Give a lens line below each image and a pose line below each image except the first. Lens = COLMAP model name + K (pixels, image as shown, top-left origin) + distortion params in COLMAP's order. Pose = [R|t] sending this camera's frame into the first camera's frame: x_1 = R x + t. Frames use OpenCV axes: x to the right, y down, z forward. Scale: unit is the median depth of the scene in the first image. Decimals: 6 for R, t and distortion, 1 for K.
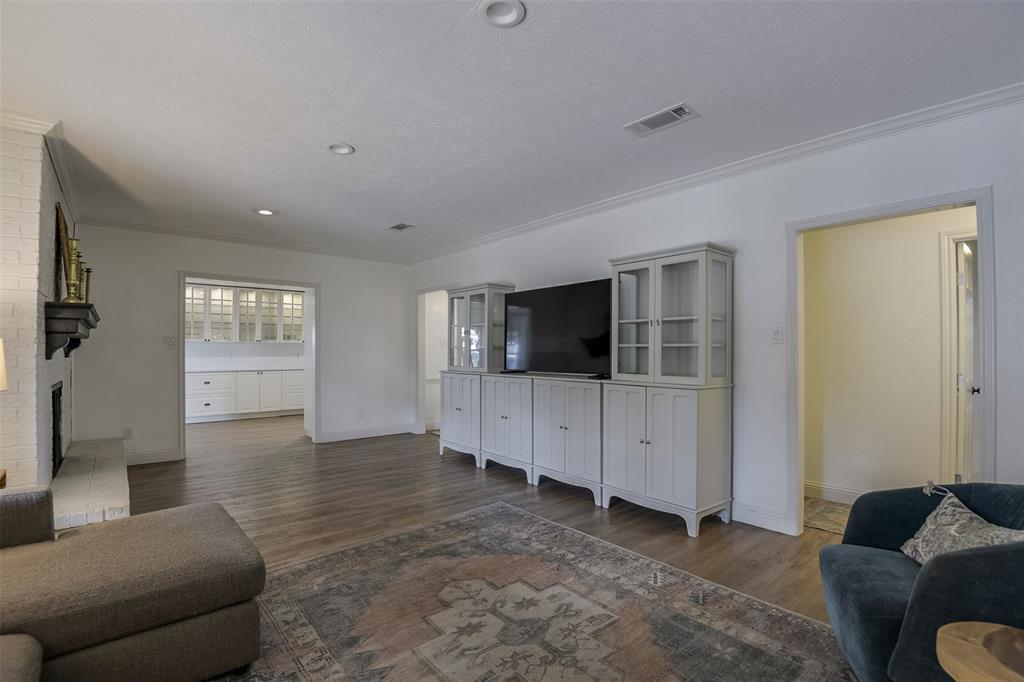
lens RADIAL K [[480.1, 0, 506.9], [0, 480.1, 343.4], [0, 0, 1]] dist [-0.002718, -0.031213]
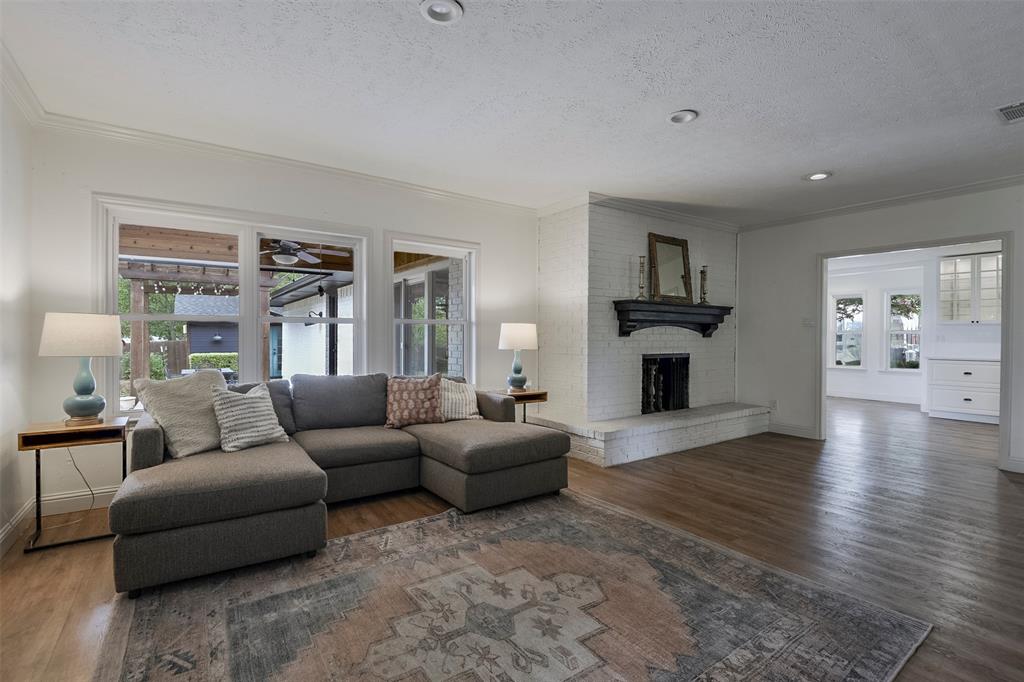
lens RADIAL K [[467.9, 0, 514.5], [0, 467.9, 331.2], [0, 0, 1]] dist [0.025162, -0.027912]
pose [[-0.087012, -0.010448, -0.996152, 0.690445], [0.006506, 0.999918, -0.011056, 0.034807], [0.996186, -0.007443, -0.086937, 0.820245]]
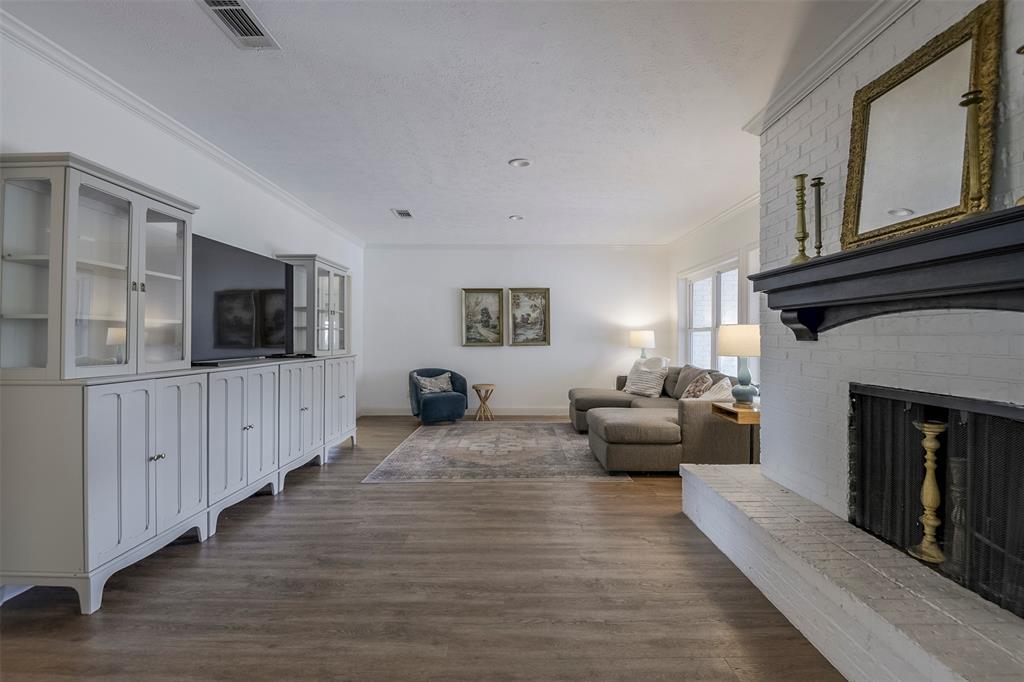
lens RADIAL K [[467.9, 0, 514.5], [0, 467.9, 331.2], [0, 0, 1]] dist [0.025162, -0.027912]
pose [[-0.768185, 0.007422, 0.640184, -1.198227], [-0.009434, 0.999693, -0.022911, 0.044087], [-0.640158, -0.023640, -0.767880, 2.095522]]
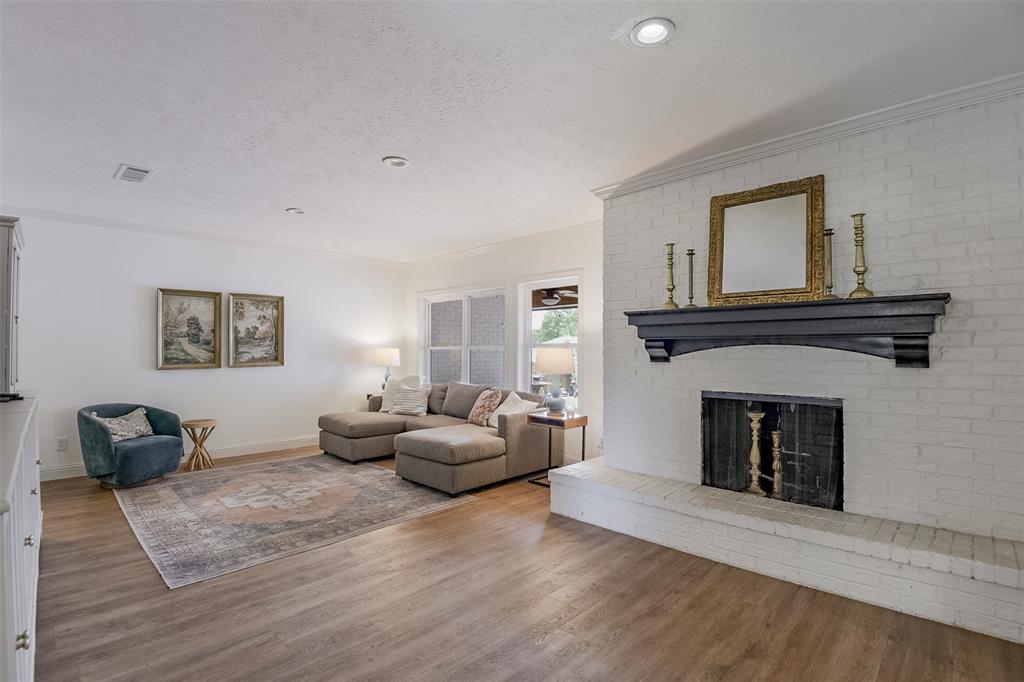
lens RADIAL K [[480.1, 0, 506.9], [0, 480.1, 343.4], [0, 0, 1]] dist [-0.002718, -0.031213]
pose [[-0.995507, -0.001592, -0.094677, -0.543198], [0.000993, 0.999628, -0.027258, 0.021515], [0.094685, -0.027229, -0.995135, 2.266716]]
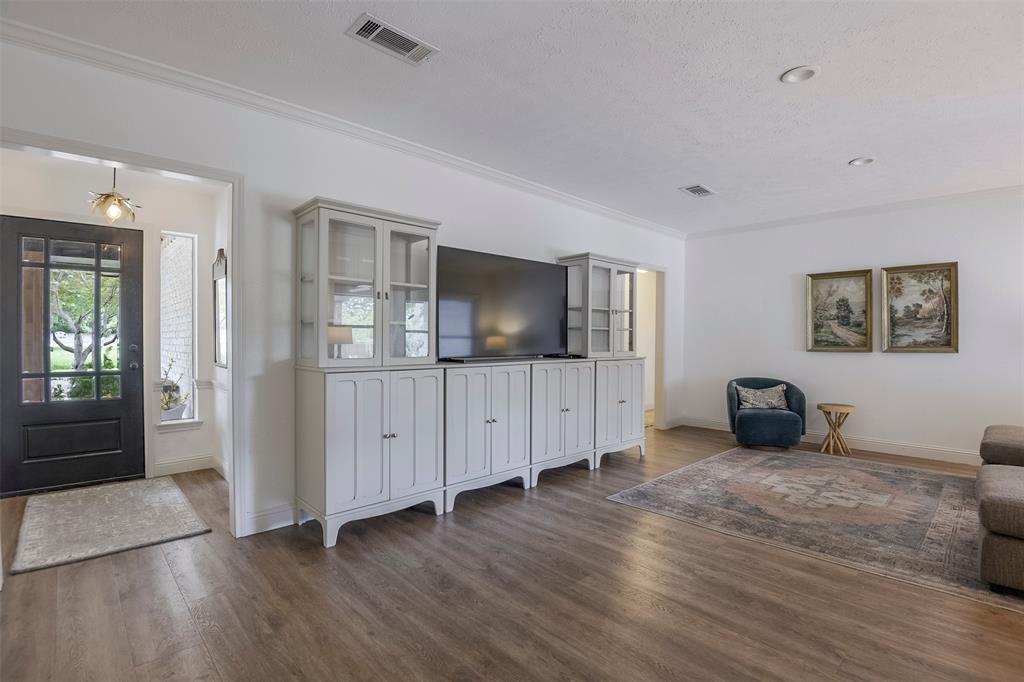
lens RADIAL K [[474.3, 0, 512.0], [0, 474.3, 341.0], [0, 0, 1]] dist [-0.004143, -0.028895]
pose [[-0.062555, -0.007853, 0.998011, -1.204637], [-0.019278, 0.999792, 0.006659, 0.039717], [-0.997855, -0.018823, -0.062694, 1.668042]]
